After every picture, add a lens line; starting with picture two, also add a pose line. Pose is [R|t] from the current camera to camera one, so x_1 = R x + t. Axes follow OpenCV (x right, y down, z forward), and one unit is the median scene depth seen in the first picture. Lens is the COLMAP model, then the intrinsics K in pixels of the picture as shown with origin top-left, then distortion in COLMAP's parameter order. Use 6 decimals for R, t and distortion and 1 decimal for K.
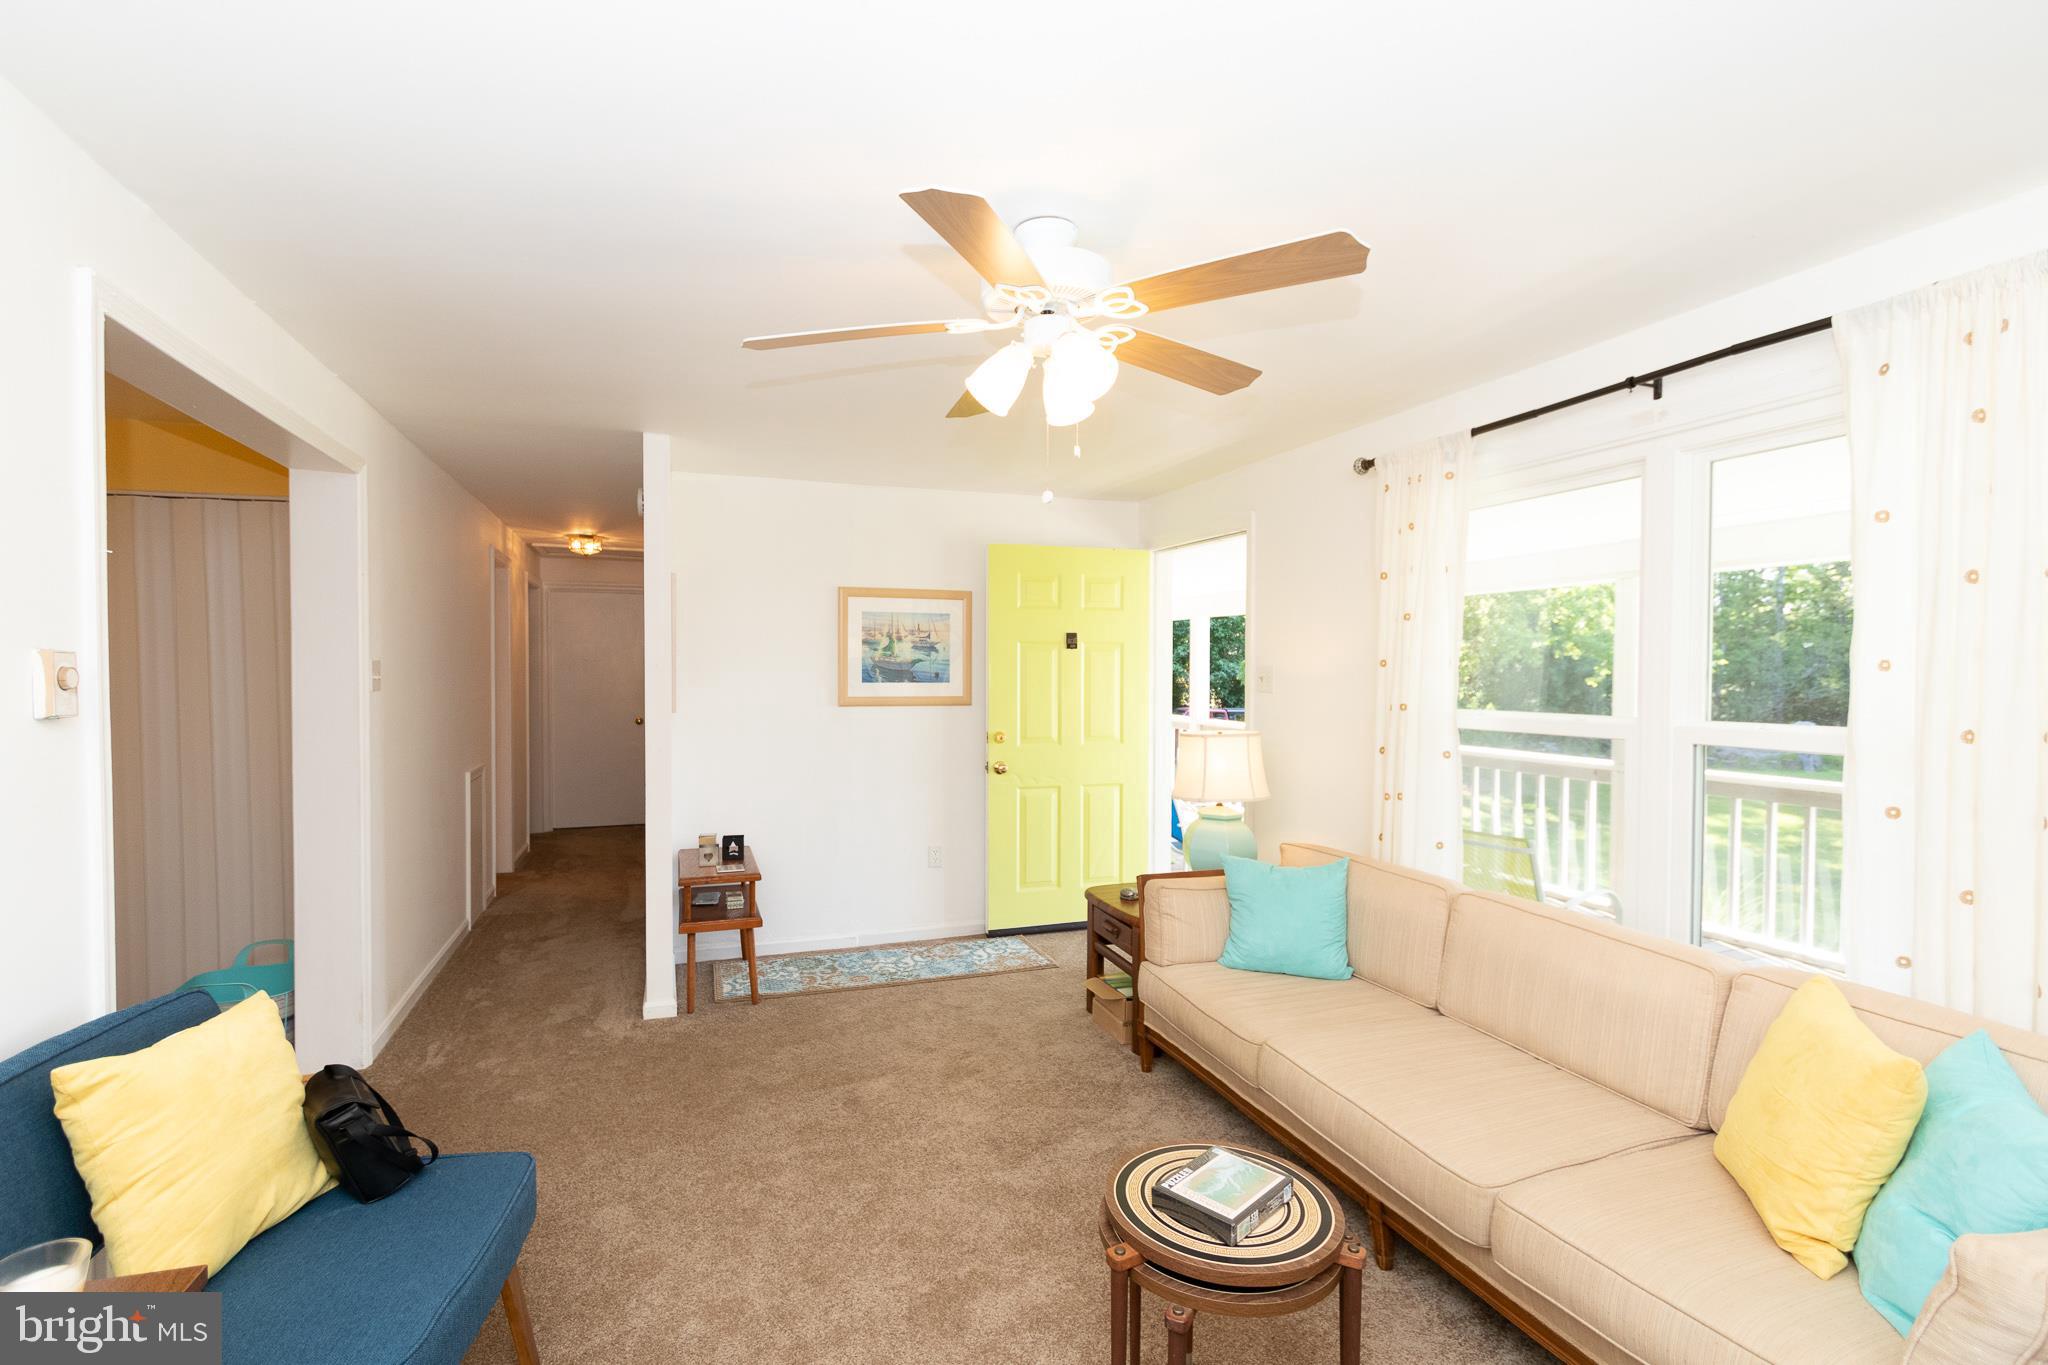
lens RADIAL K [[951.7, 0, 1017.4], [0, 951.7, 684.5], [0, 0, 1]] dist [0.046592, -0.000003]
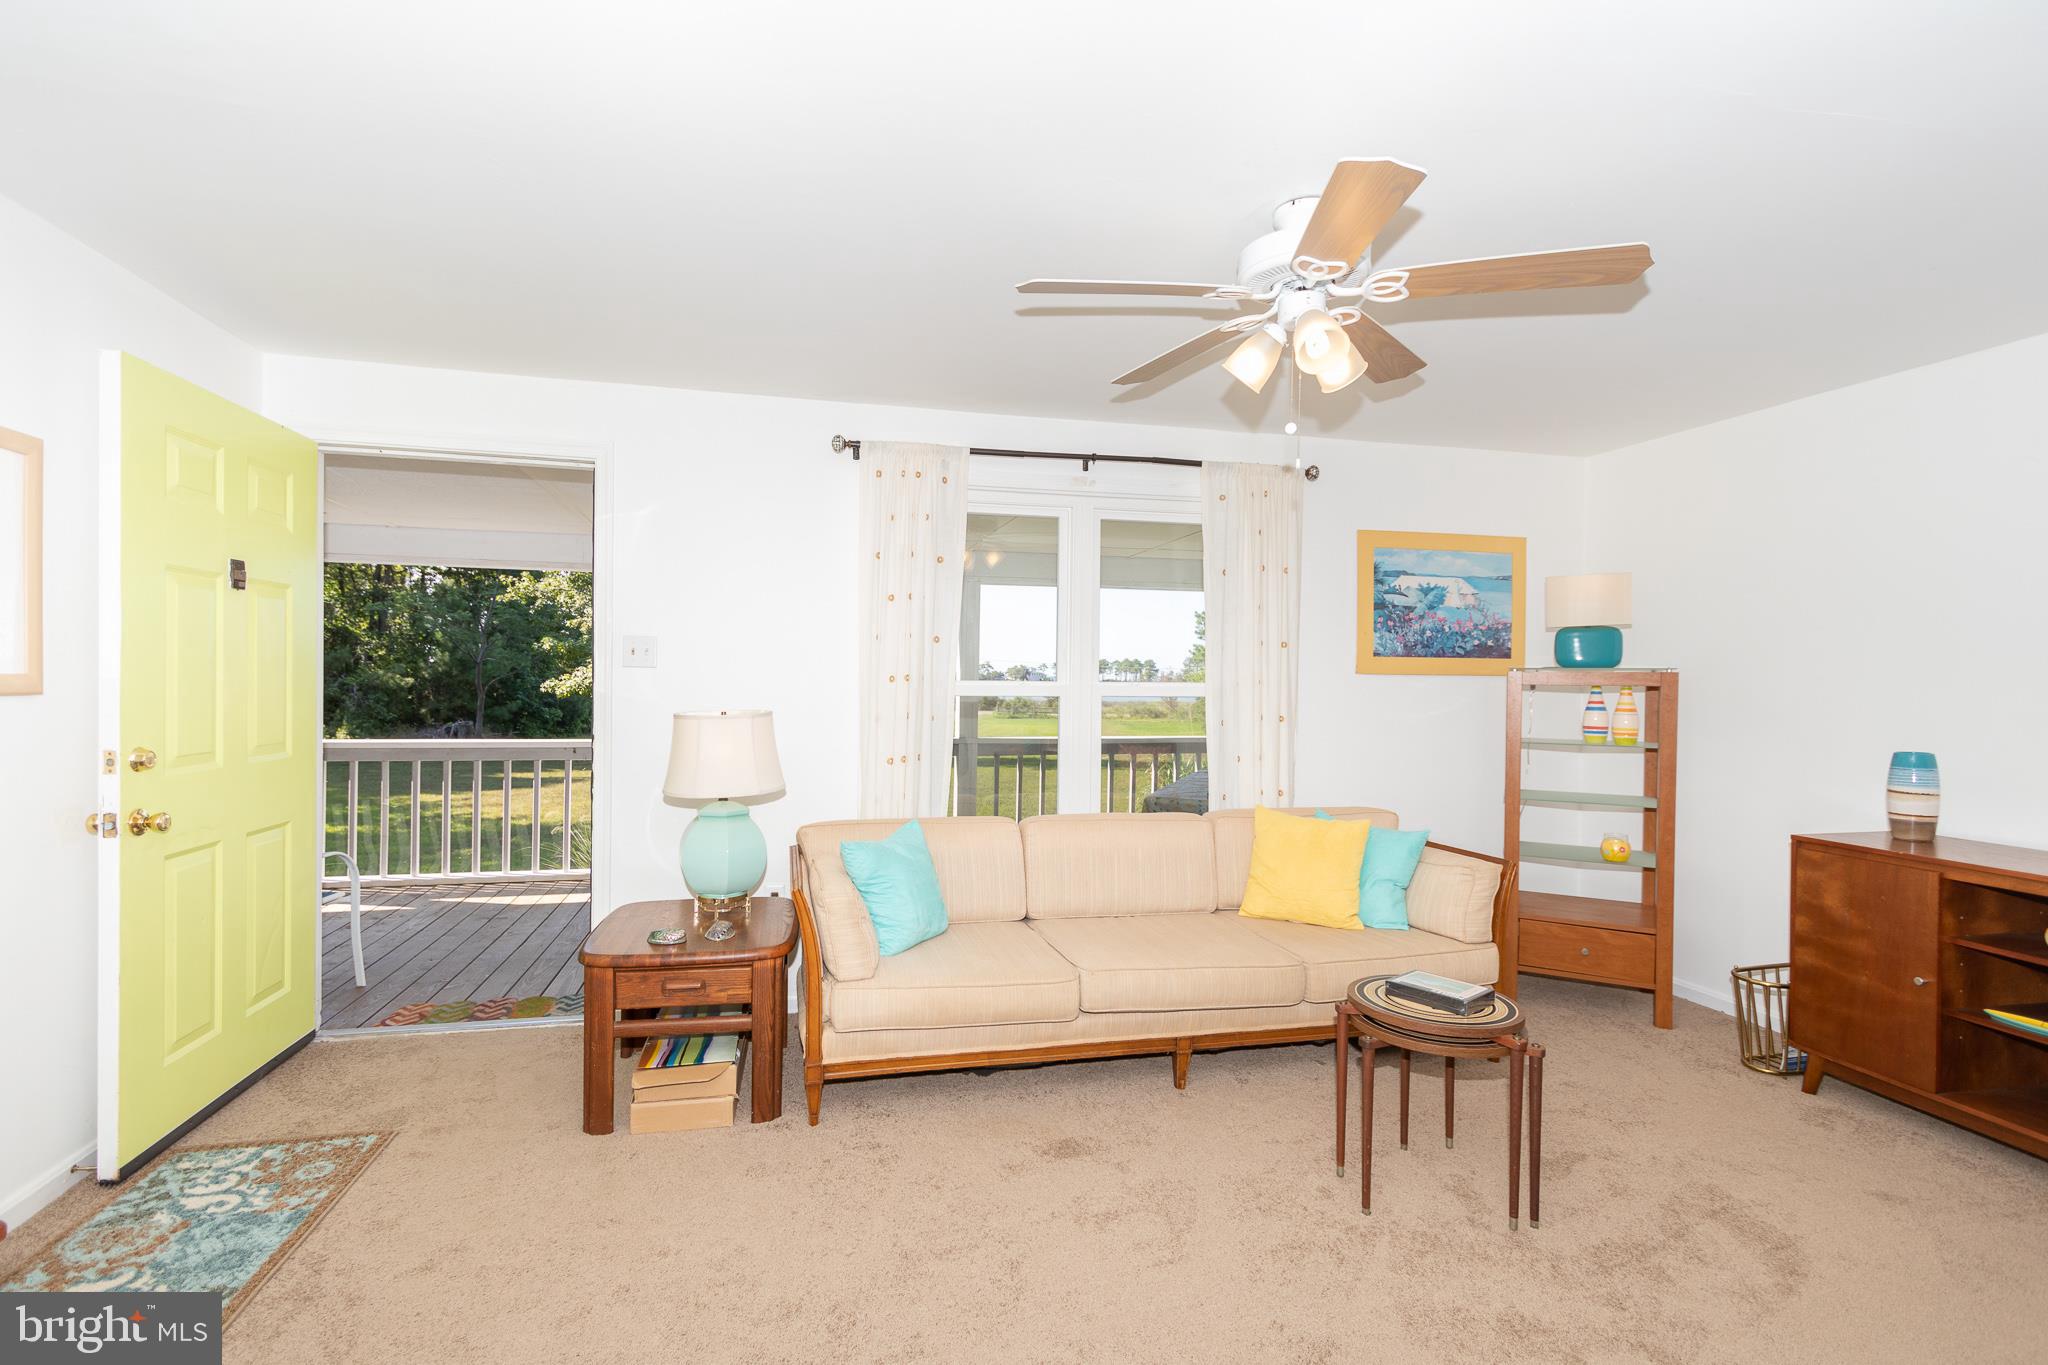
lens RADIAL K [[941.9, 0, 1024.0], [0, 941.9, 682.5], [0, 0, 1]] dist [0.000084, -0.000192]
pose [[0.109234, -0.015867, 0.993889, -0.650951], [-0.001069, 0.999870, 0.016080, 0.010993], [-0.994015, -0.002819, 0.109203, 0.739498]]
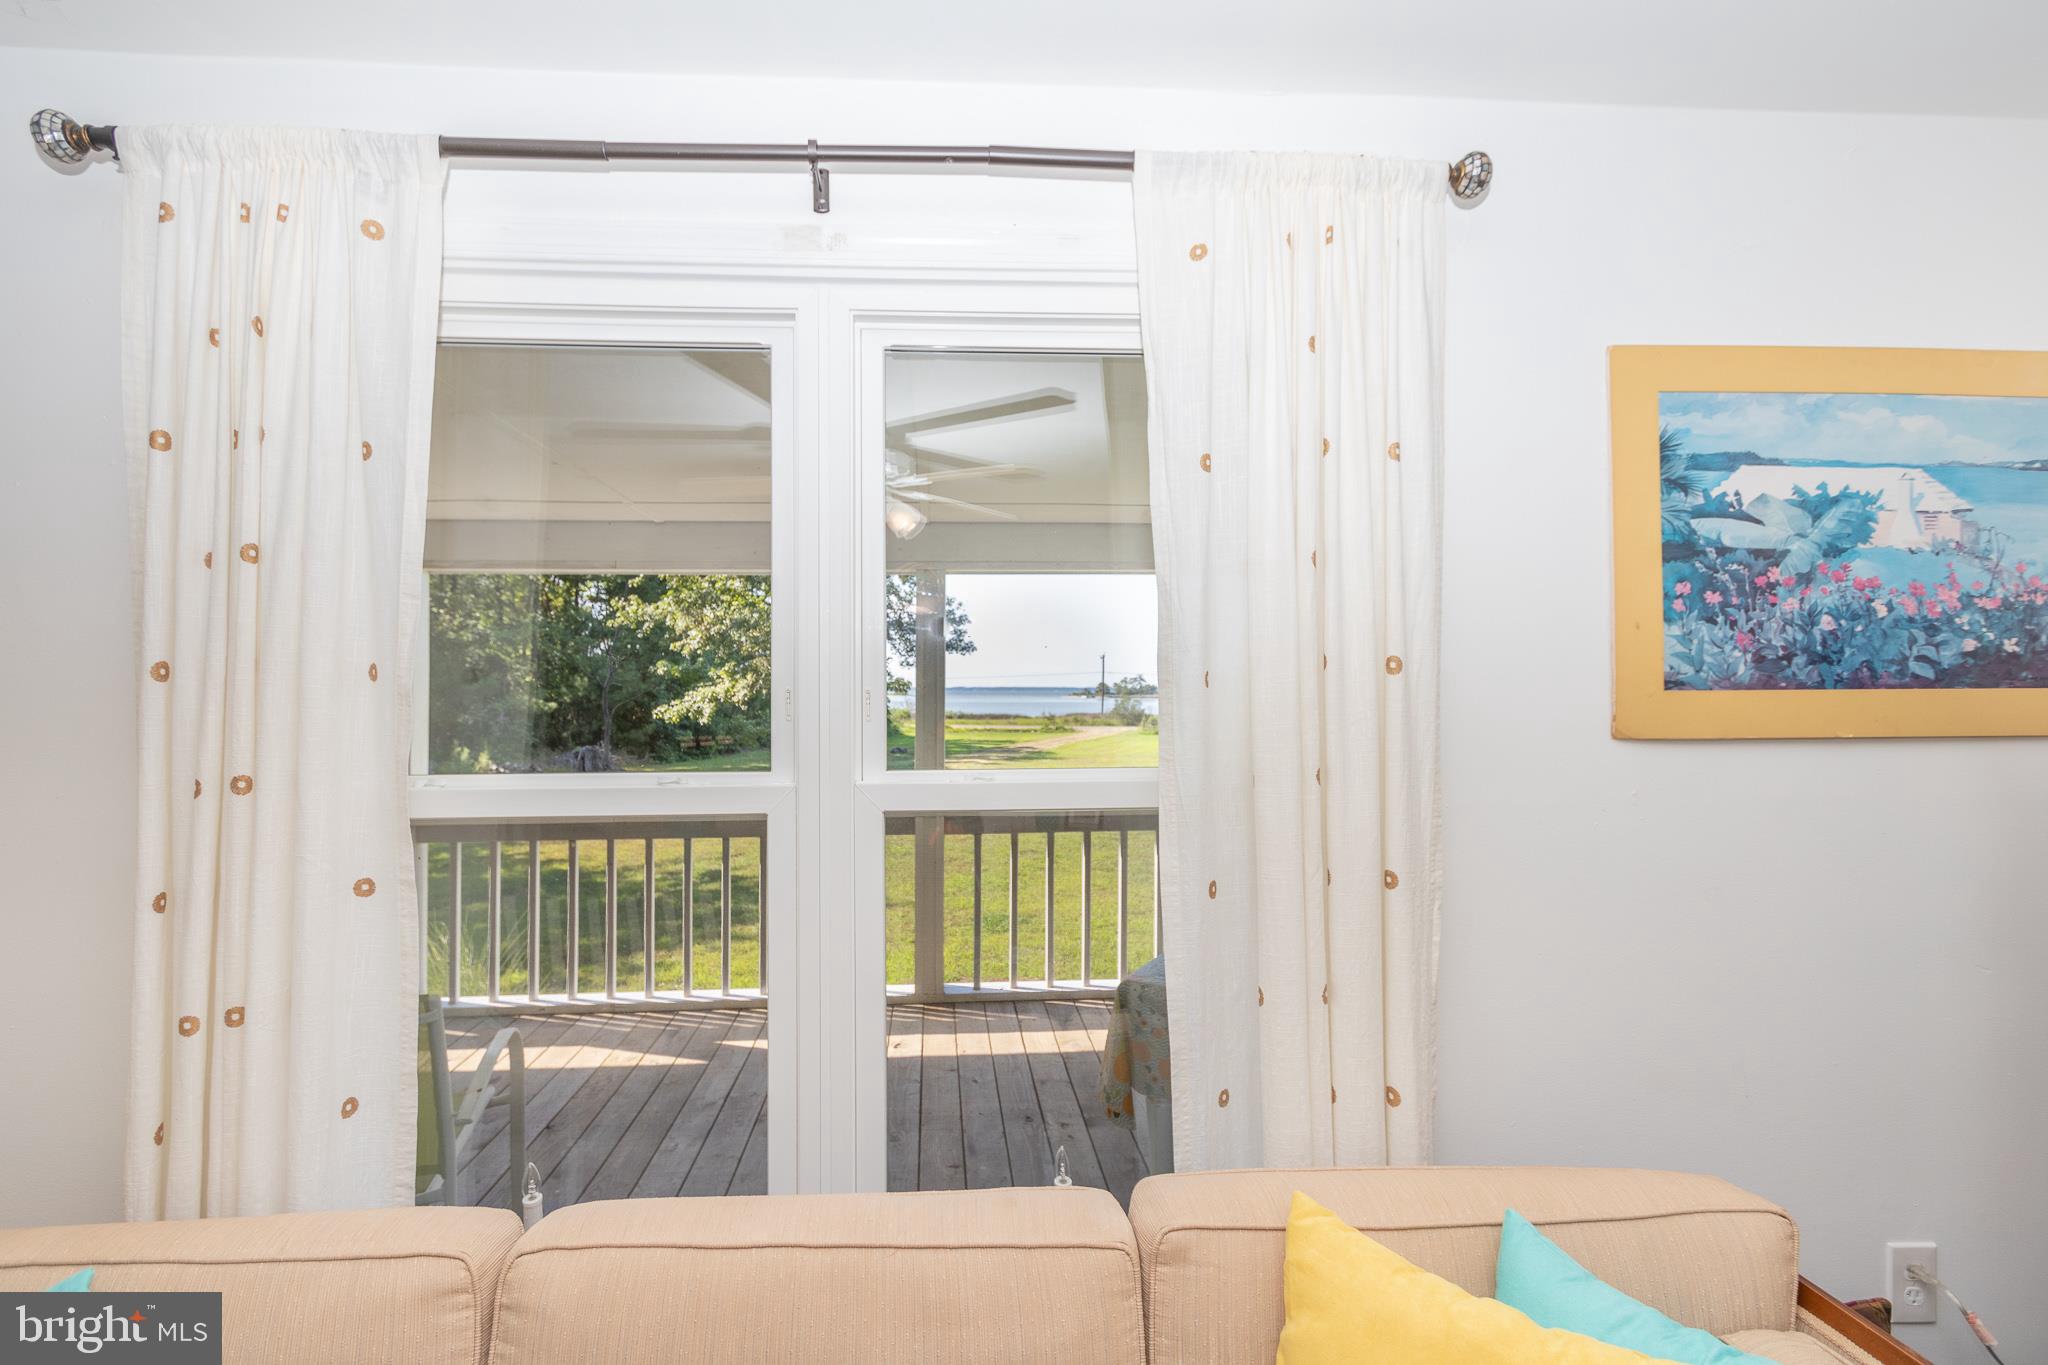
lens RADIAL K [[914.0, 0, 1019.1], [0, 914.0, 676.8], [0, 0, 1]] dist [-0.009138, 0.000153]
pose [[0.289721, 0.000731, 0.957111, 0.140518], [0.015216, 0.999870, -0.005369, -0.012935], [-0.956990, 0.016119, 0.289672, 0.584402]]
